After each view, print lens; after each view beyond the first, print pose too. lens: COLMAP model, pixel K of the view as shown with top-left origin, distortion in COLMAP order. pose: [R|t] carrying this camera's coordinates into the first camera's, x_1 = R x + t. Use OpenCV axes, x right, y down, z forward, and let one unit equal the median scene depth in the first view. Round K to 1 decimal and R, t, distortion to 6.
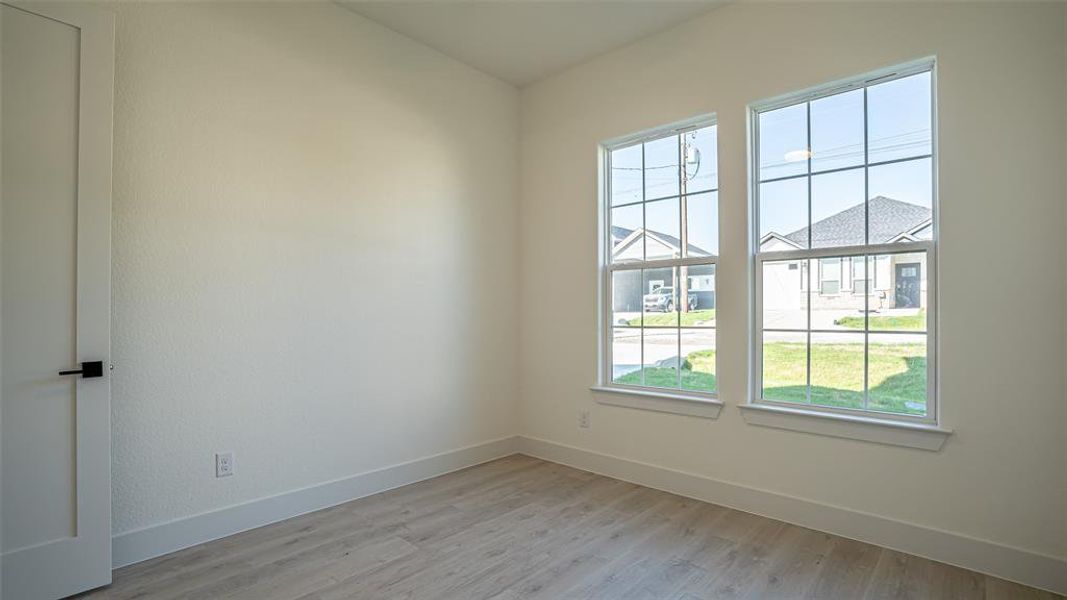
lens RADIAL K [[493.0, 0, 529.5], [0, 493.0, 299.8], [0, 0, 1]] dist [-0.072060, 0.027559]
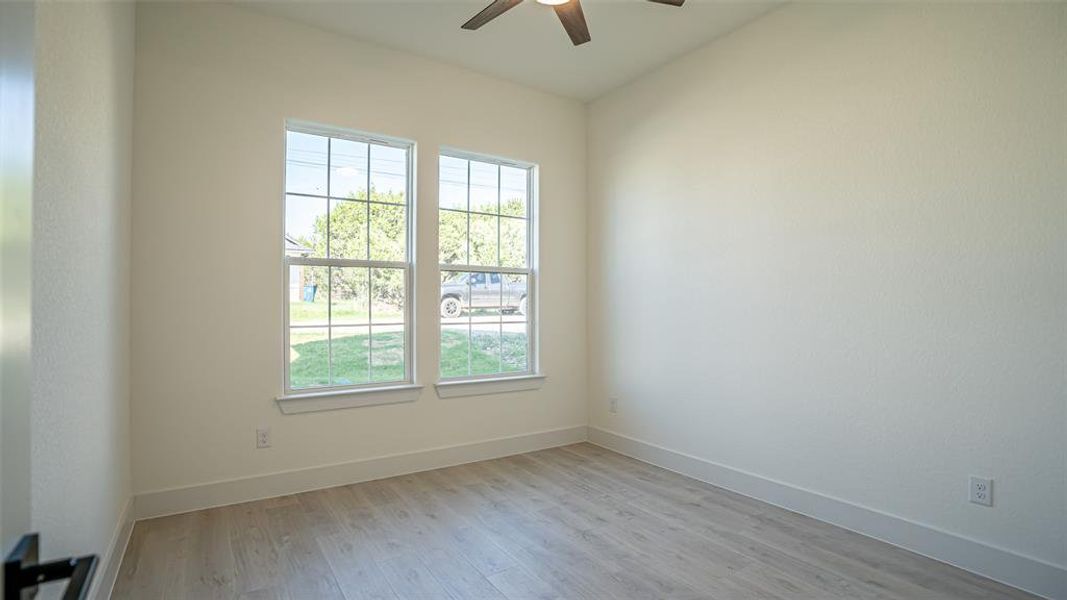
lens RADIAL K [[493.0, 0, 529.5], [0, 493.0, 299.8], [0, 0, 1]] dist [-0.072060, 0.027559]
pose [[0.249997, 0.009136, 0.968203, -0.719602], [-0.025047, 0.999682, -0.002965, -0.006870], [-0.967923, -0.023509, 0.250147, 0.442844]]
